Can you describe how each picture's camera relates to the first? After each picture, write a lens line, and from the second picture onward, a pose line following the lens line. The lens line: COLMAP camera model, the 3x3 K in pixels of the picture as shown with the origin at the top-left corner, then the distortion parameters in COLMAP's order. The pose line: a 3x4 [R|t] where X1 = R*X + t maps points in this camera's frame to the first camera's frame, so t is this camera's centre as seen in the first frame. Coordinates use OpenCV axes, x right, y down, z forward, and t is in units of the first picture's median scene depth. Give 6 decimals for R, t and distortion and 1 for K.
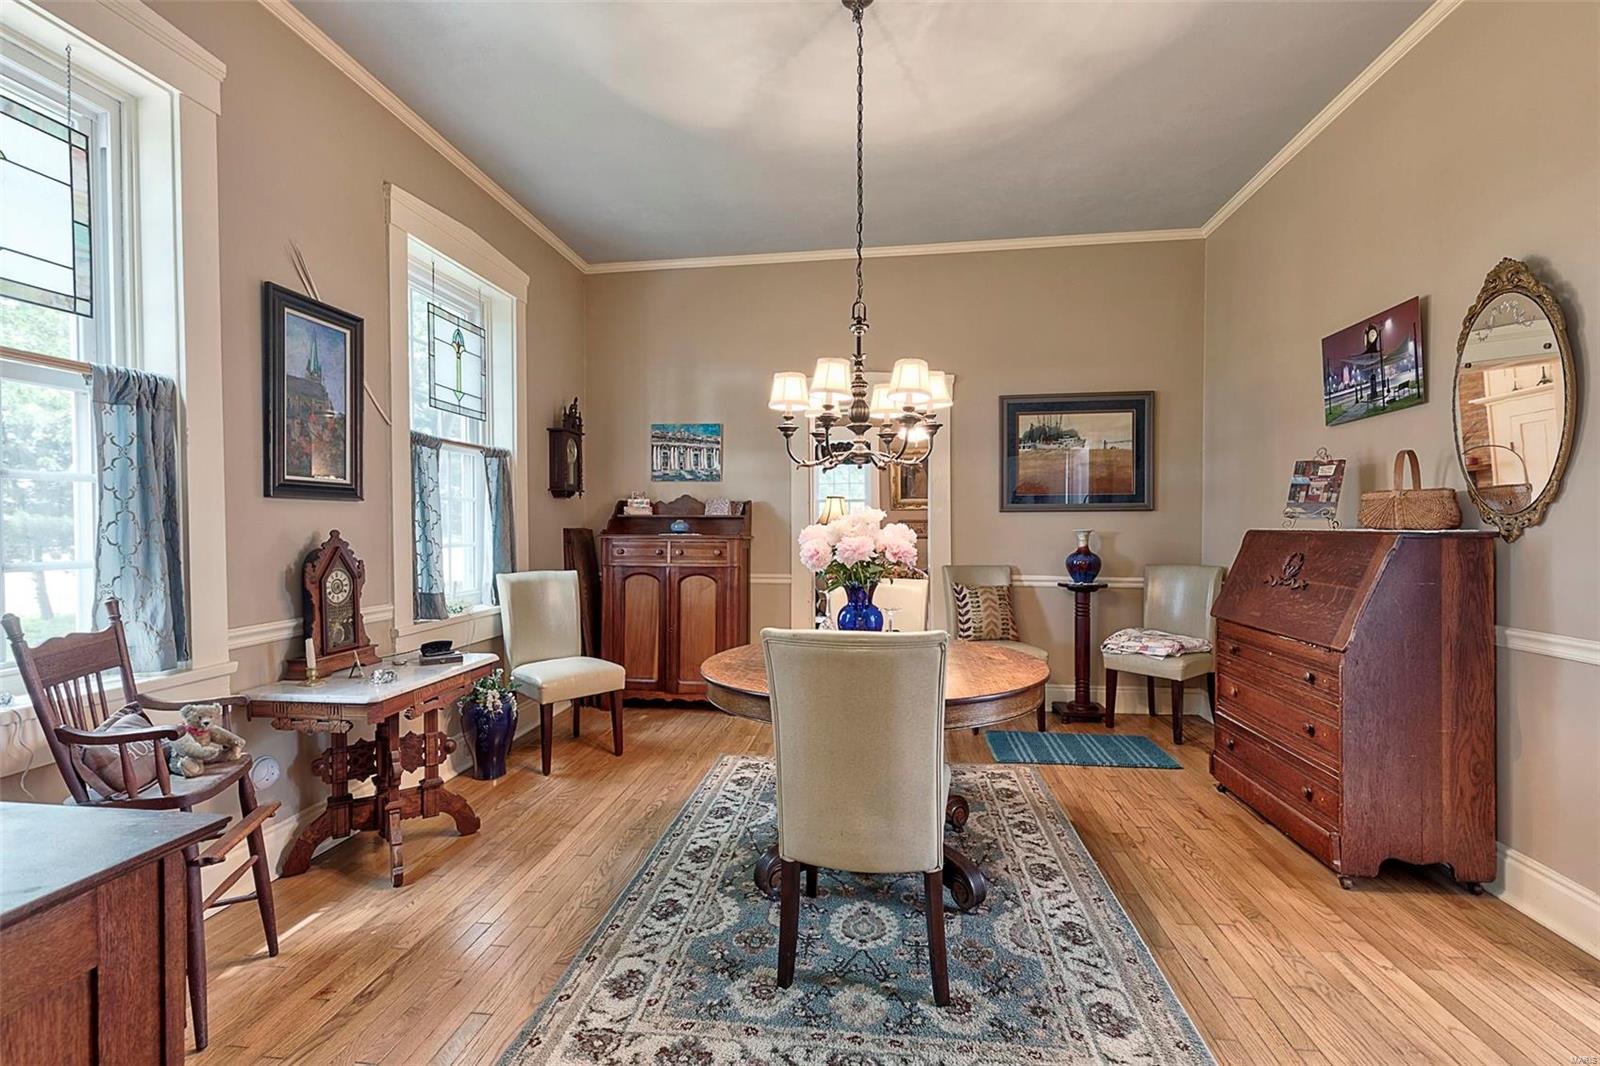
lens RADIAL K [[712.7, 0, 798.9], [0, 712.7, 535.6], [0, 0, 1]] dist [0.006029, -0.001514]
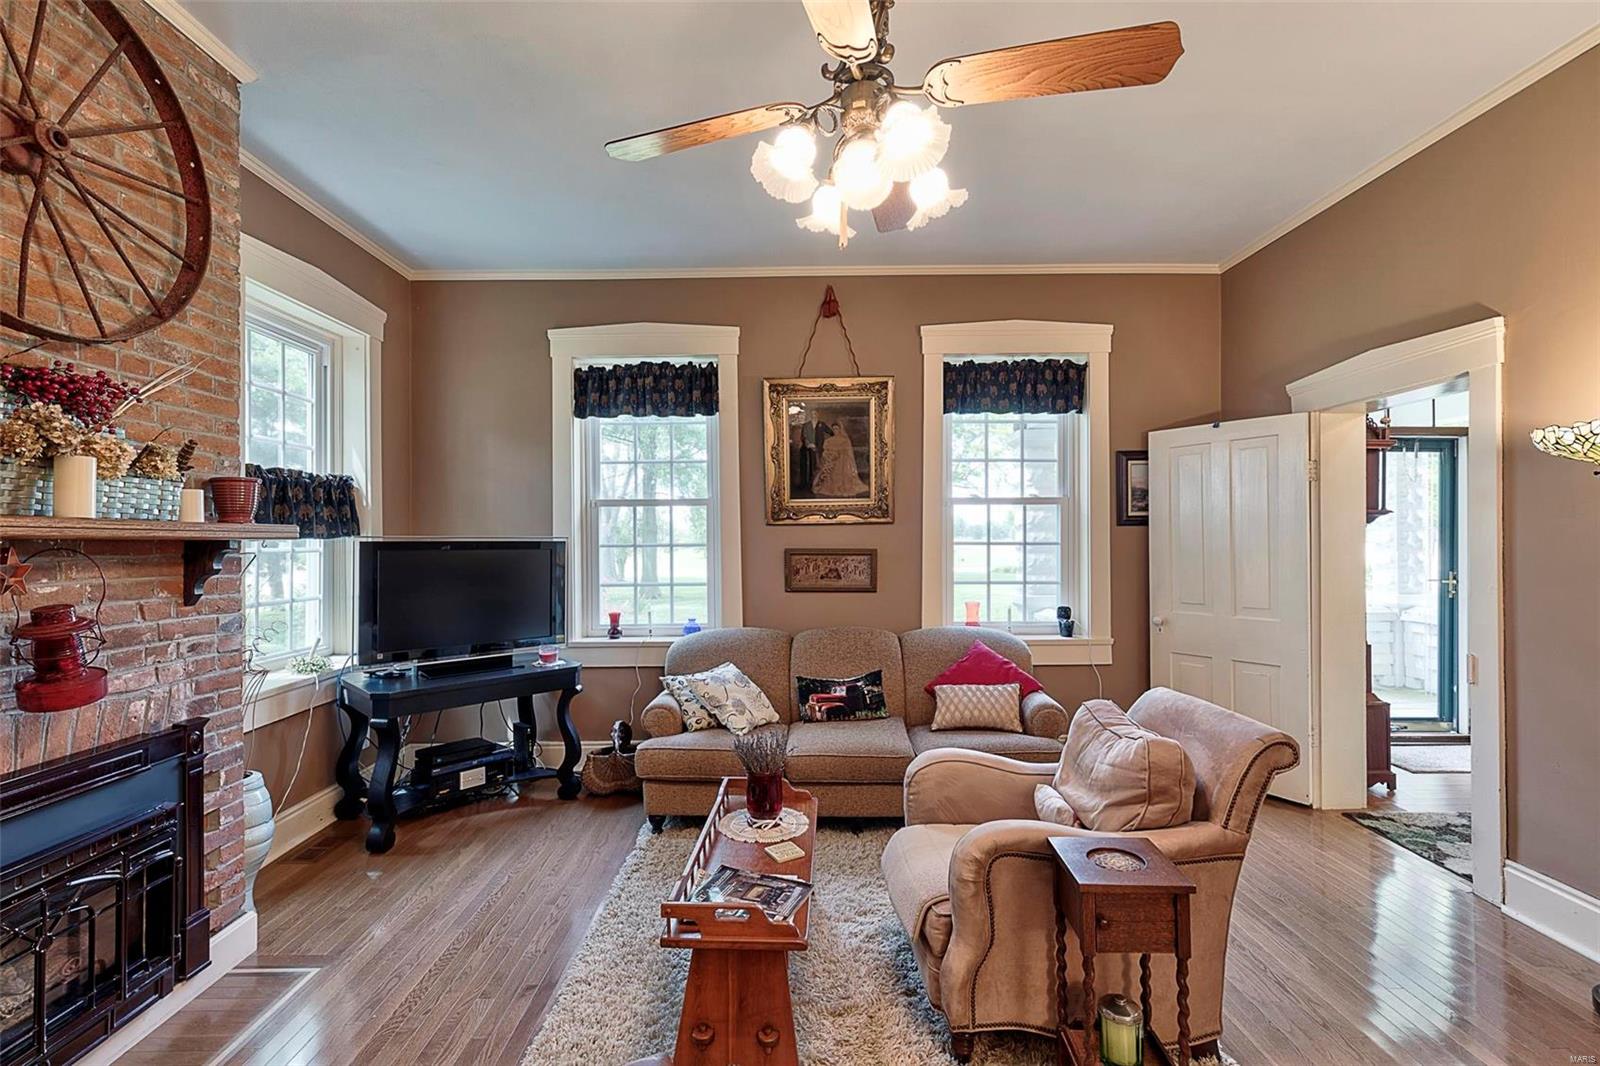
lens RADIAL K [[712.7, 0, 796.6], [0, 712.7, 535.9], [0, 0, 1]] dist [0.006029, -0.001514]
pose [[0.990634, -0.000399, 0.136546, 0.265337], [0.001928, 0.999937, -0.011062, -0.074238], [-0.136533, 0.011222, 0.990572, 1.735382]]
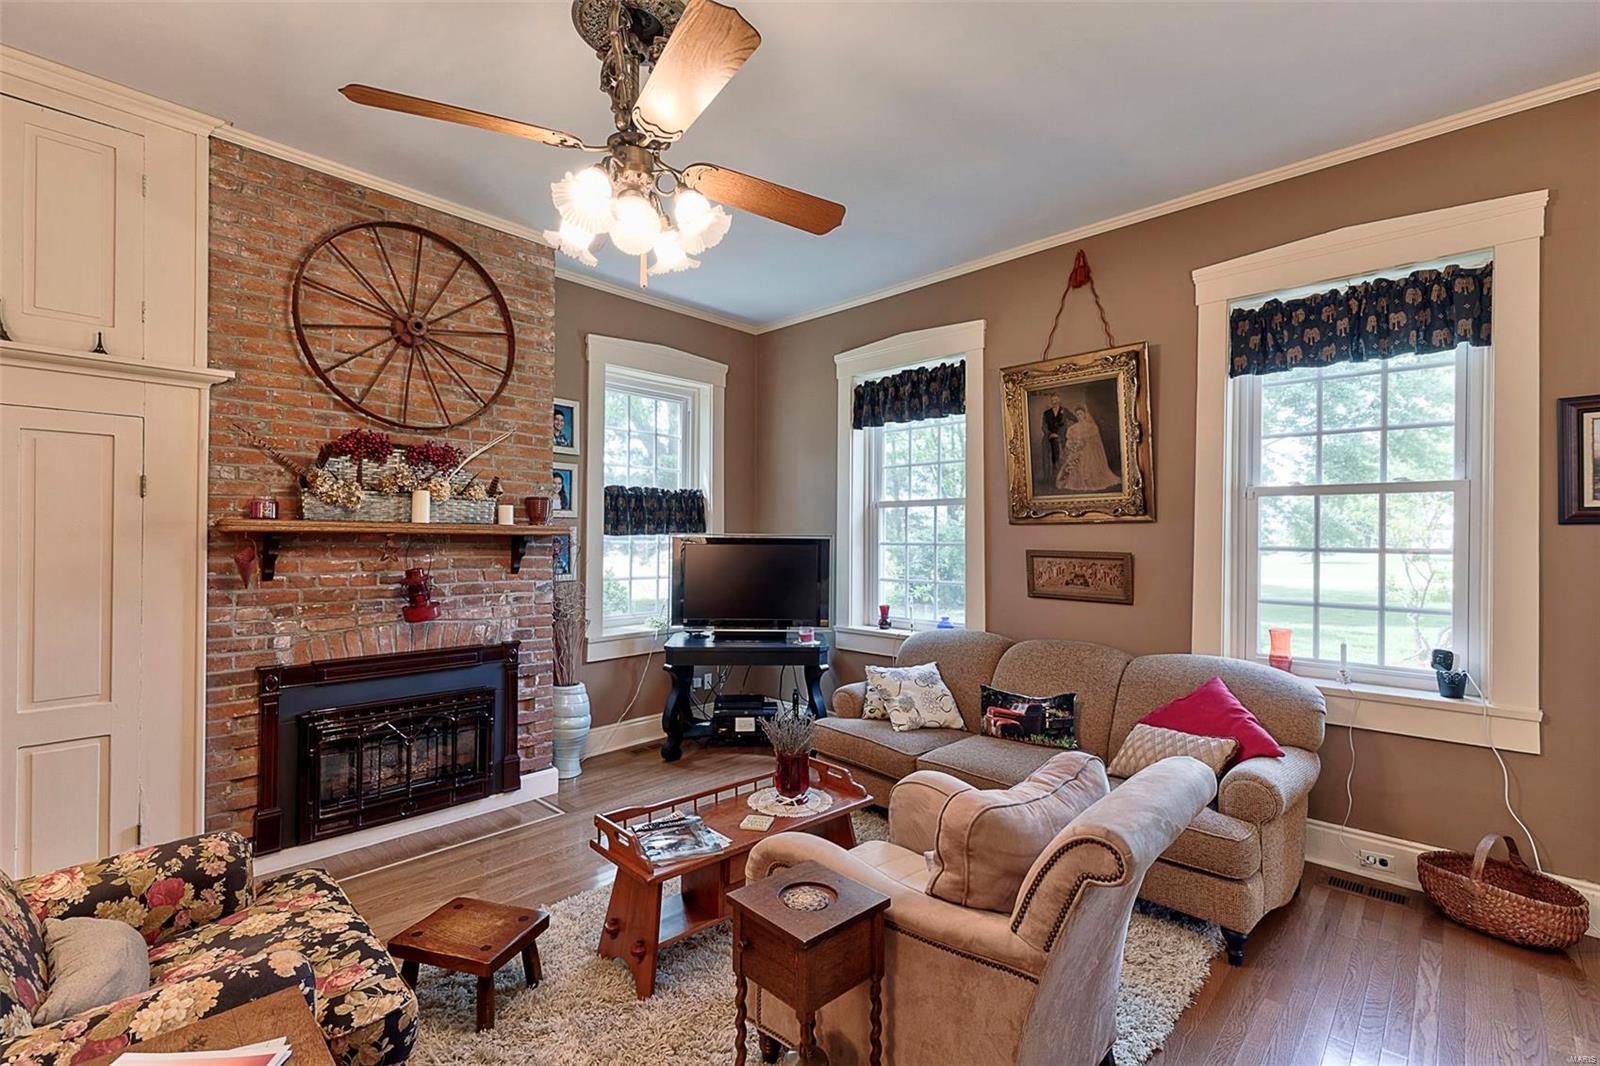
lens RADIAL K [[712.7, 0, 801.8], [0, 712.7, 535.0], [0, 0, 1]] dist [0.006029, -0.001514]
pose [[0.806743, 0.007923, -0.590850, 0.801330], [-0.013706, 0.999892, -0.005306, -0.078843], [0.590744, 0.012378, 0.806764, 1.830549]]
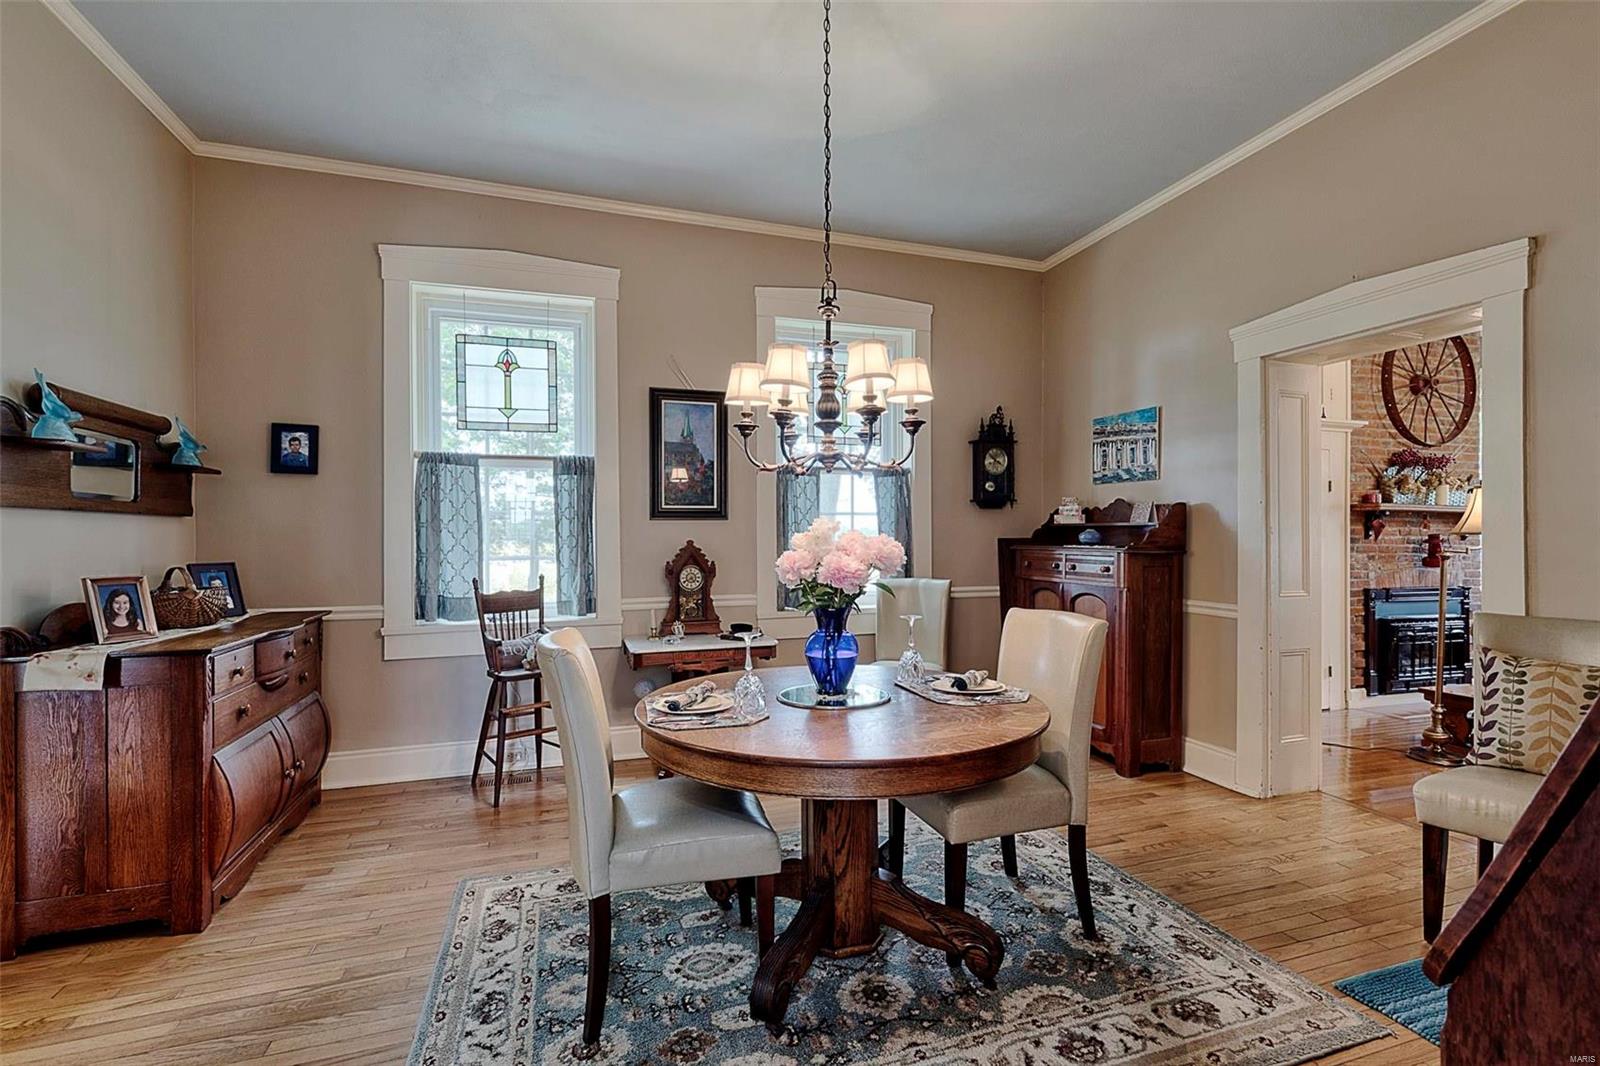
lens RADIAL K [[712.7, 0, 799.1], [0, 712.7, 537.9], [0, 0, 1]] dist [0.006029, -0.001514]
pose [[0.433495, 0.003413, -0.901150, 0.607048], [-0.009347, 0.999956, -0.000710, -0.010386], [0.901108, 0.008731, 0.433508, 0.426965]]
